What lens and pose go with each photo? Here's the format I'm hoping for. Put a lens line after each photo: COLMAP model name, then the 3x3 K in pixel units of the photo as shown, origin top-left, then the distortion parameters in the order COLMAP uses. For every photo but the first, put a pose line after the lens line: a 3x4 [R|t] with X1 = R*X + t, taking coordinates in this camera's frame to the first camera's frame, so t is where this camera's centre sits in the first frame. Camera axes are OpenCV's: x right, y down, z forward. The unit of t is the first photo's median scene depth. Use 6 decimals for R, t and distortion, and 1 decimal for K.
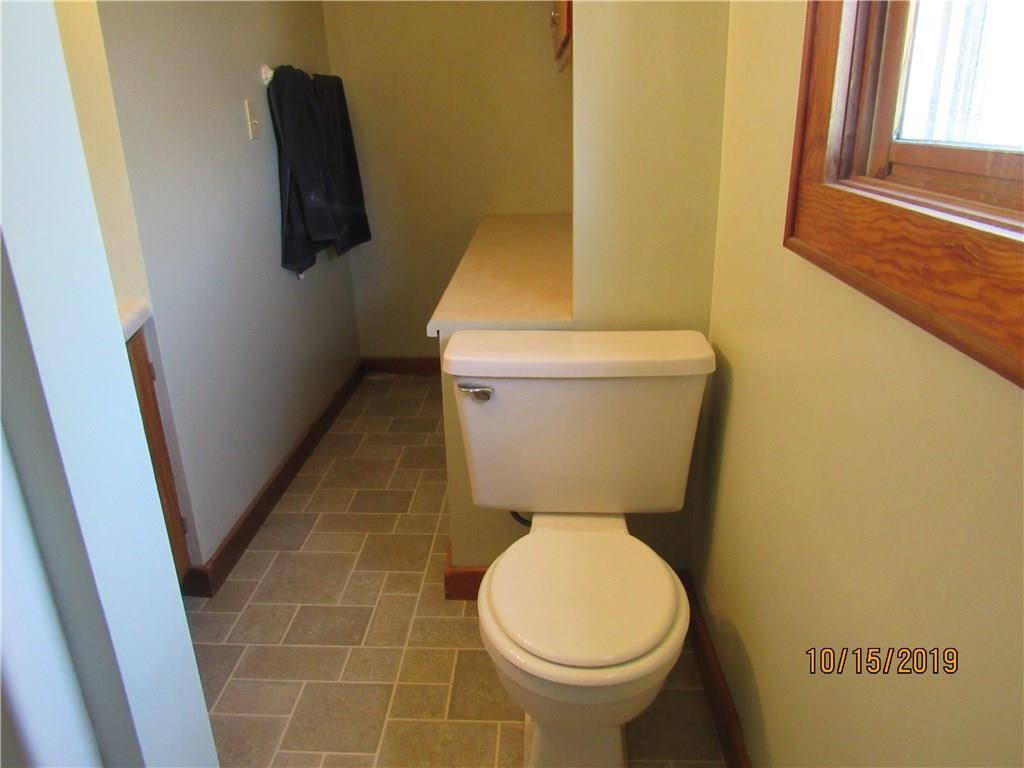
lens RADIAL K [[730.7, 0, 513.8], [0, 730.7, 383.3], [0, 0, 1]] dist [-0.039577, 0.015343]
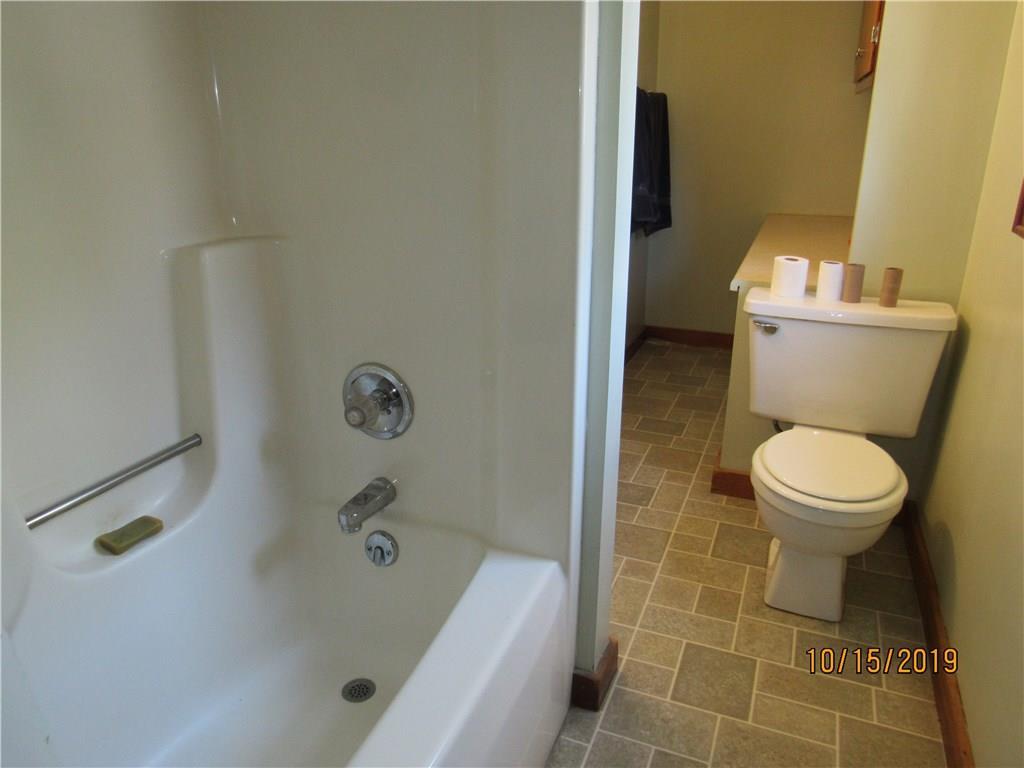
lens RADIAL K [[730.7, 0, 508.0], [0, 730.7, 386.7], [0, 0, 1]] dist [-0.039577, 0.015343]
pose [[0.938362, 0.132794, -0.319126, -0.048677], [-0.132426, 0.990927, 0.022957, 0.140810], [0.319280, 0.020719, 0.947434, -0.434657]]
